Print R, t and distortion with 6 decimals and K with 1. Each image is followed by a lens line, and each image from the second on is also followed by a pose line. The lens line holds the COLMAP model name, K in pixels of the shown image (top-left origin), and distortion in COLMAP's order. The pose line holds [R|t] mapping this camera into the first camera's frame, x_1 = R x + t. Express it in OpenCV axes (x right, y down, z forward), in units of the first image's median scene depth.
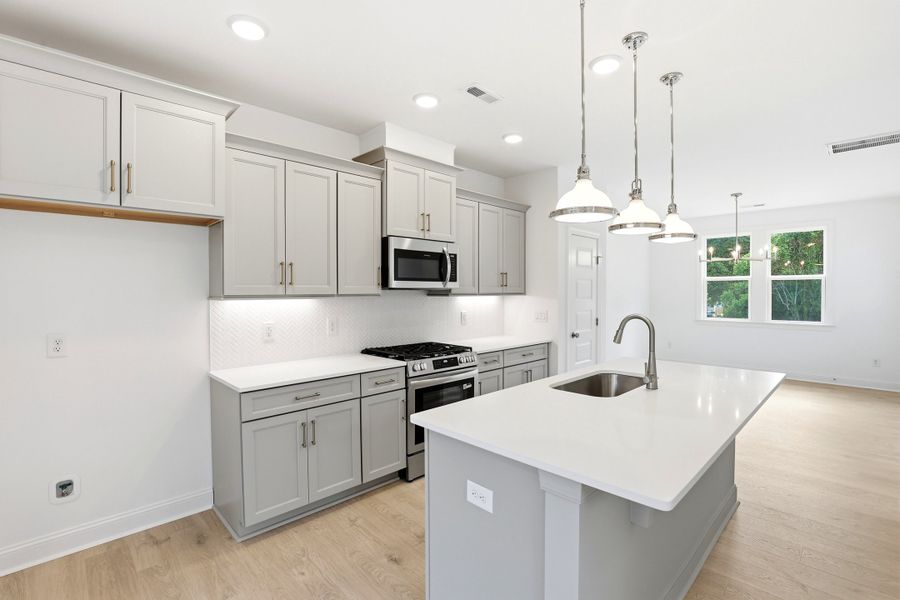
lens RADIAL K [[411.6, 0, 447.5], [0, 411.6, 297.9], [0, 0, 1]] dist [-0.032514, 0.001661]
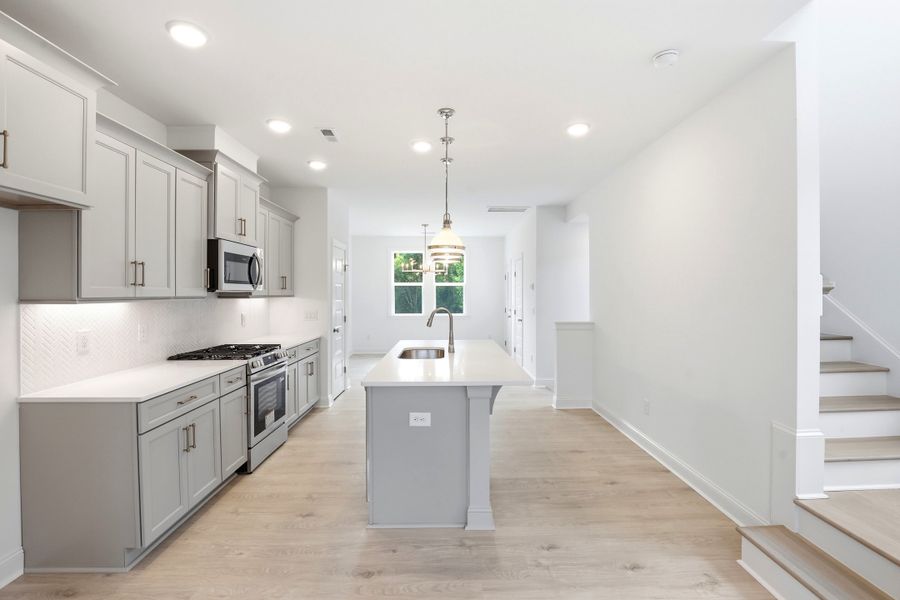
lens RADIAL K [[411.6, 0, 452.9], [0, 411.6, 297.1], [0, 0, 1]] dist [-0.032514, 0.001661]
pose [[0.689102, -0.006007, 0.724640, -0.470293], [0.011606, 0.999929, -0.002747, 0.002251], [-0.724572, 0.010303, 0.689123, -0.104377]]
